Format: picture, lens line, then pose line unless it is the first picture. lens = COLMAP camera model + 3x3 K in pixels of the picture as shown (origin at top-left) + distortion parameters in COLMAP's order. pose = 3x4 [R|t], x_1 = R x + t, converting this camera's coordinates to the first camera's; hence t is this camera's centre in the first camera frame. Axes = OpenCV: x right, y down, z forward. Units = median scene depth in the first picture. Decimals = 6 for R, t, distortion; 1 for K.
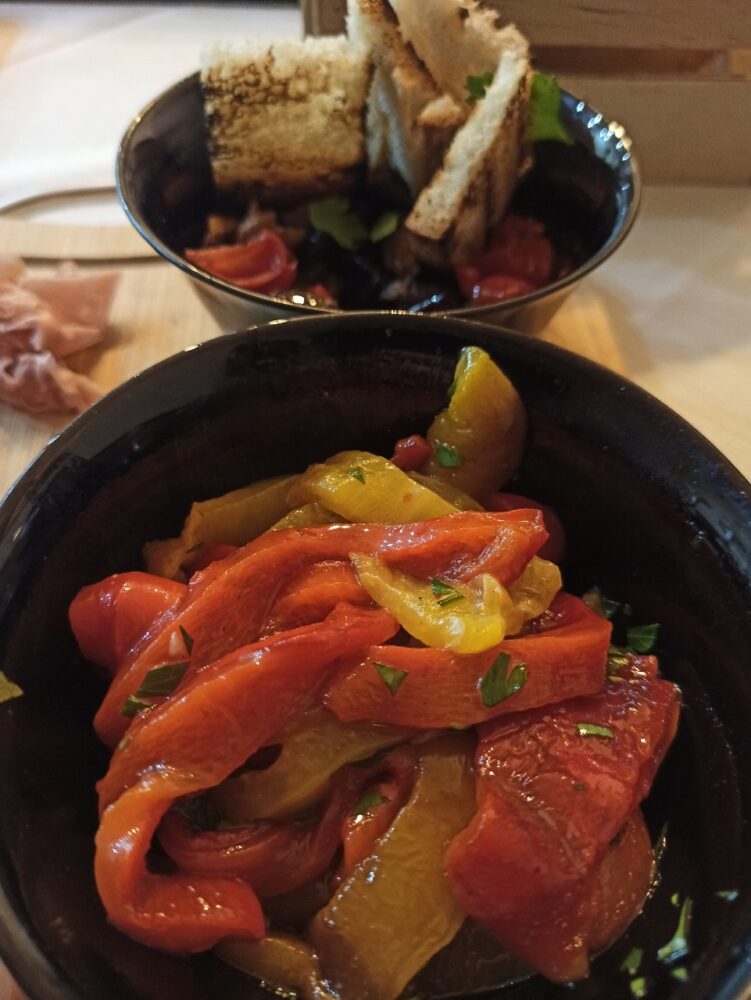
lens RADIAL K [[860.3, 0, 375.5], [0, 860.3, 500.0], [0, 0, 1]] dist [-0.007160, -0.011359]
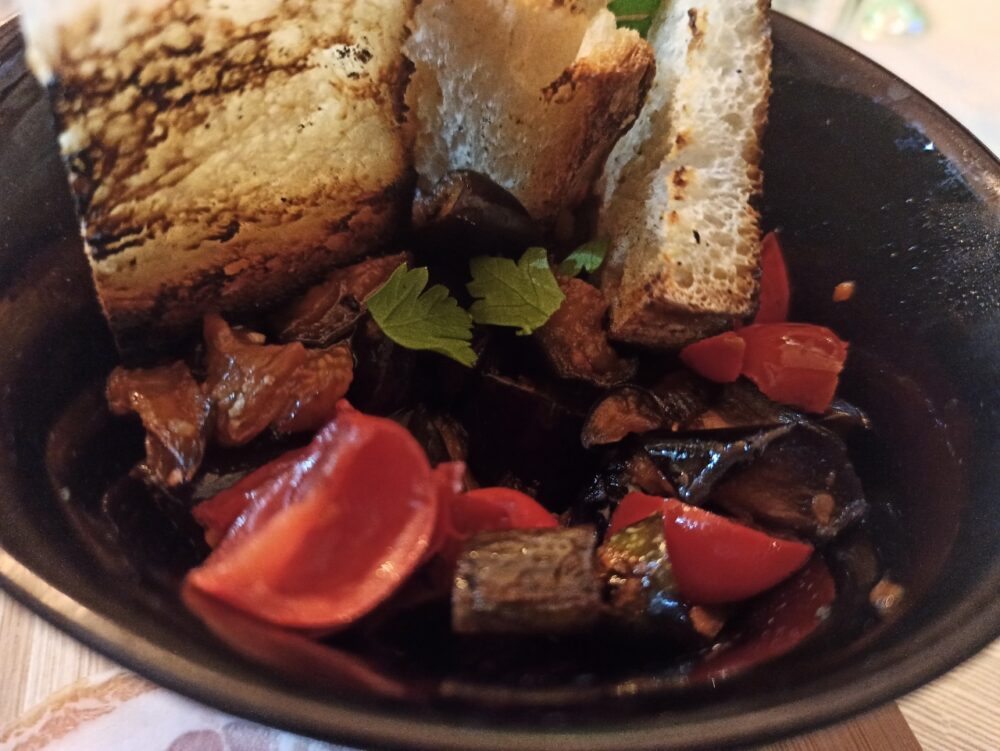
lens RADIAL K [[860.3, 0, 500.0], [0, 860.3, 375.5], [0, 0, 1]] dist [-0.007160, -0.011359]
pose [[0.850446, -0.319834, 0.417669, -0.223471], [0.334278, 0.941608, 0.040399, -0.316230], [-0.406202, 0.105260, 0.907701, 0.612491]]
